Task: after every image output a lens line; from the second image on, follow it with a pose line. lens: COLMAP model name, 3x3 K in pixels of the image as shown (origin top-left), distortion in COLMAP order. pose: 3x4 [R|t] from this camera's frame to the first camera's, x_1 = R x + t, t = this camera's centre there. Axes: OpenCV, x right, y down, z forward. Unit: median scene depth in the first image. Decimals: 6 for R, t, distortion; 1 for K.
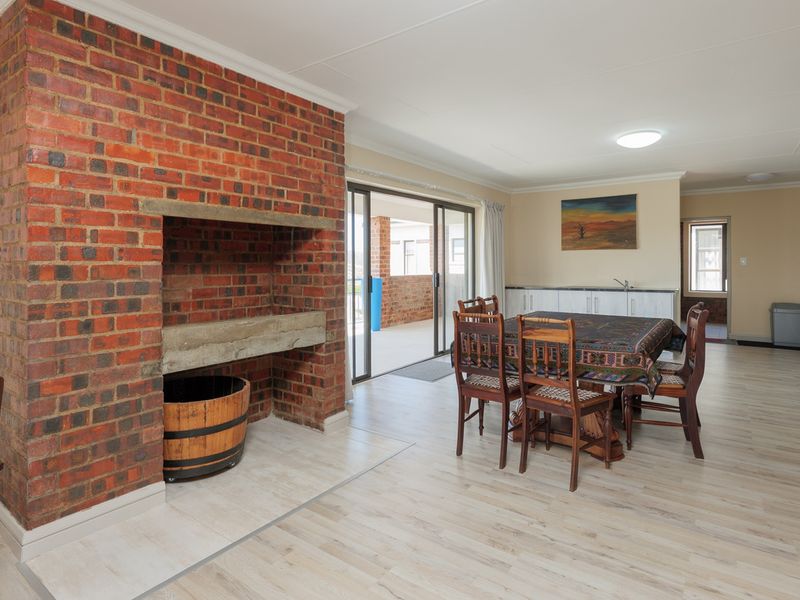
lens RADIAL K [[468.9, 0, 394.5], [0, 468.9, 254.1], [0, 0, 1]] dist [0.006199, 0.001774]
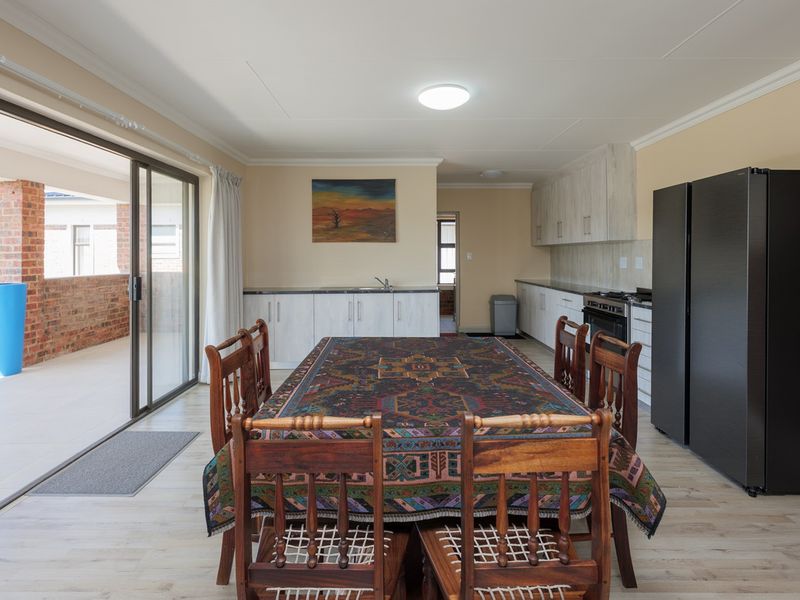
lens RADIAL K [[468.9, 0, 394.5], [0, 468.9, 254.1], [0, 0, 1]] dist [0.006199, 0.001774]
pose [[0.815586, 0.003232, 0.578627, 0.010463], [-0.012902, 0.999837, 0.012600, 0.000143], [-0.578492, -0.017742, 0.815495, 0.283035]]
